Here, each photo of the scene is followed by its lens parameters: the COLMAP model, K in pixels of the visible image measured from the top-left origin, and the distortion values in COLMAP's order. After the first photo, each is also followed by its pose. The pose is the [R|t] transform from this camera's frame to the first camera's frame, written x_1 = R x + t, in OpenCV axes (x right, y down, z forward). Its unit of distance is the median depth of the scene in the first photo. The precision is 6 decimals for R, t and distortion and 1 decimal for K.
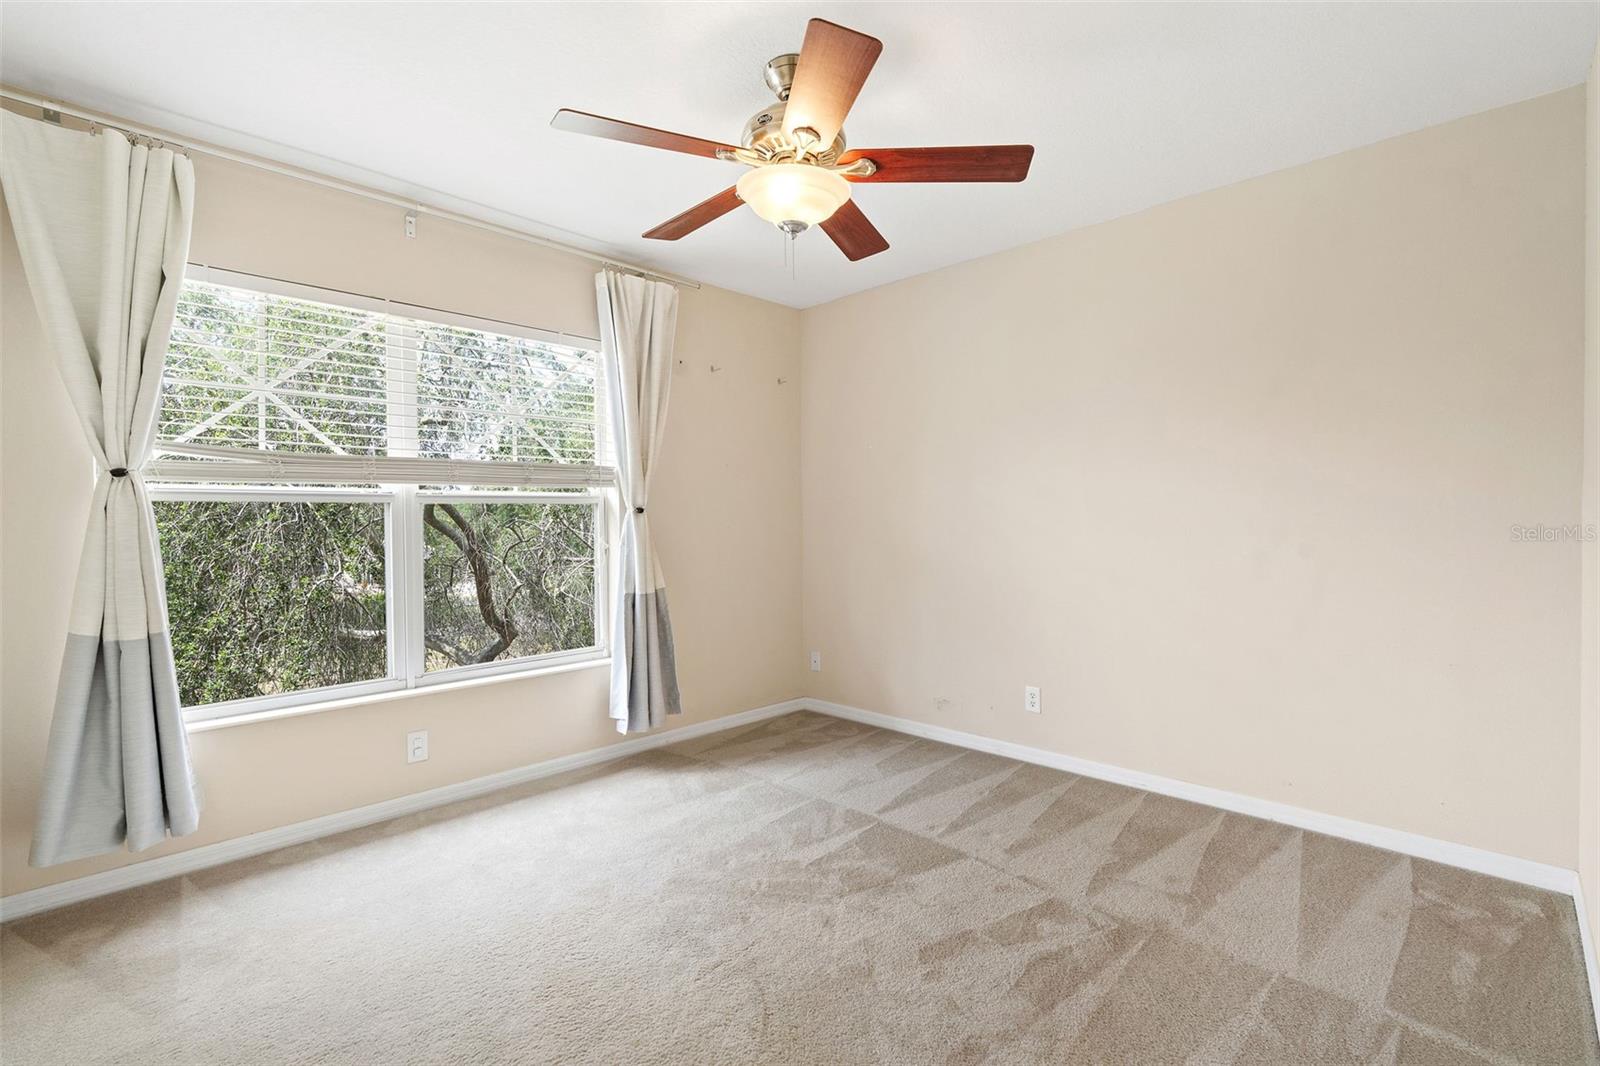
lens RADIAL K [[731.7, 0, 800.0], [0, 731.7, 533.0], [0, 0, 1]] dist [-0.002567, -0.000034]
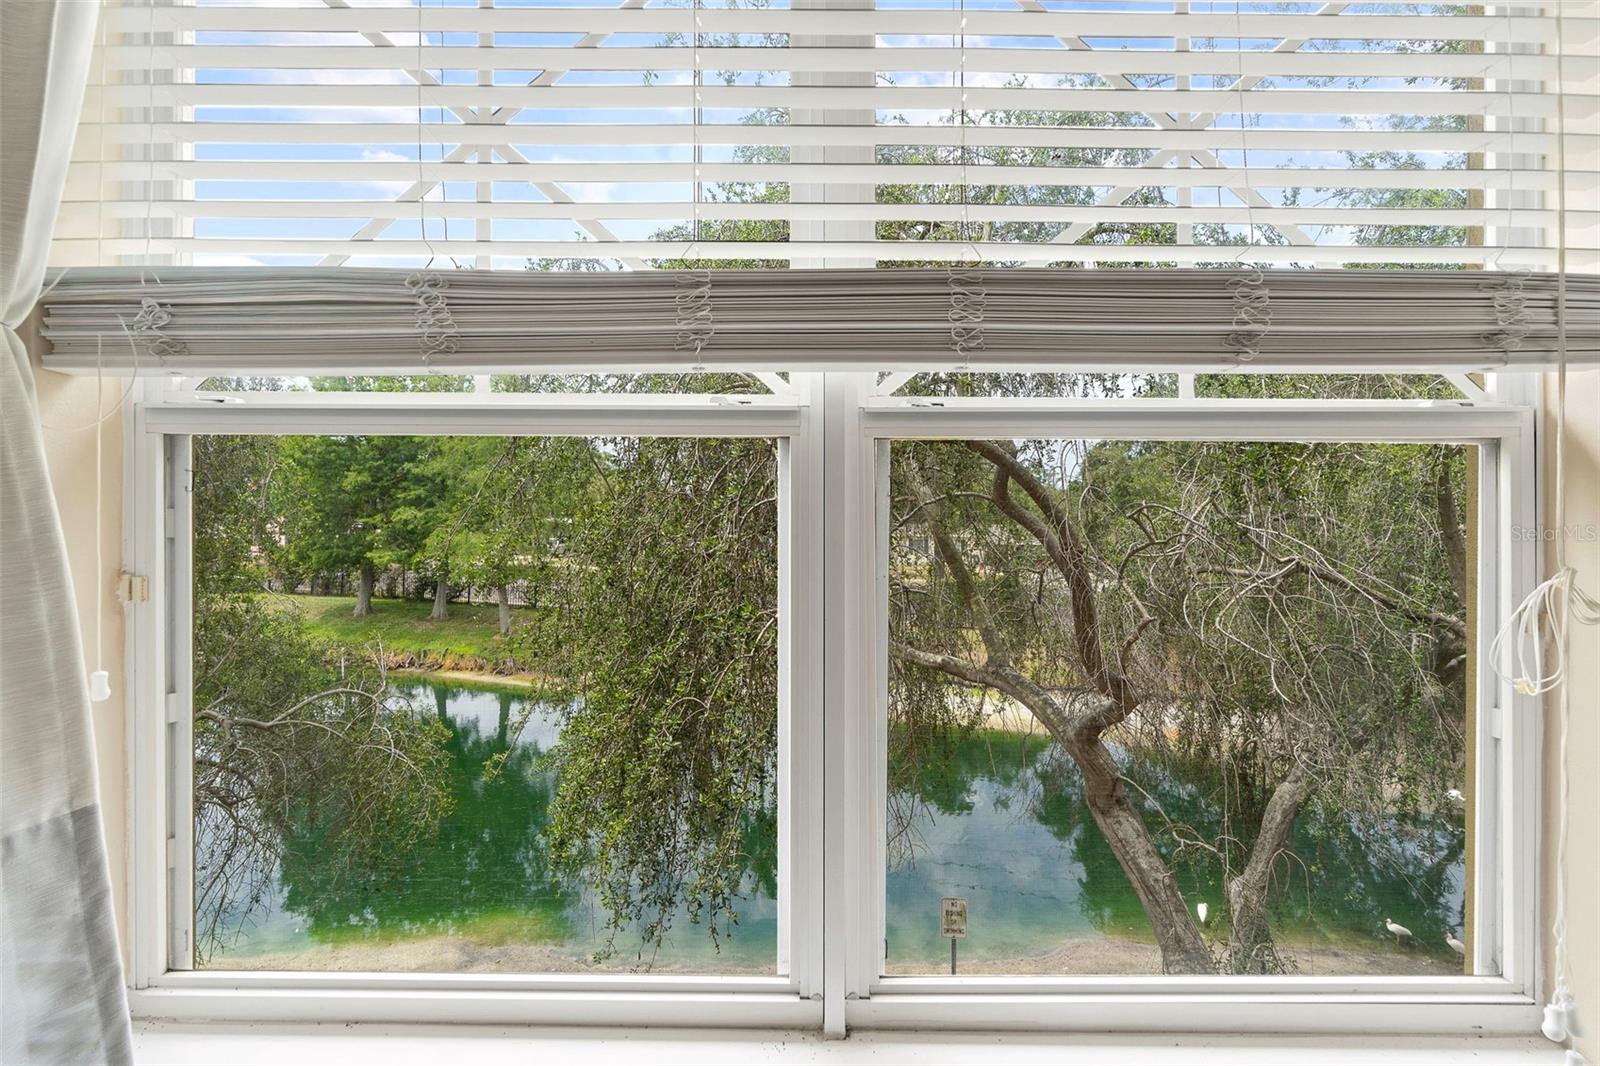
lens RADIAL K [[744.4, 0, 797.8], [0, 744.4, 501.7], [0, 0, 1]] dist [-0.007041, 0.000601]
pose [[0.706284, 0.012346, -0.707820, -0.273643], [-0.030875, 0.999434, -0.013376, -0.007029], [0.707254, 0.031301, 0.706266, 0.651639]]
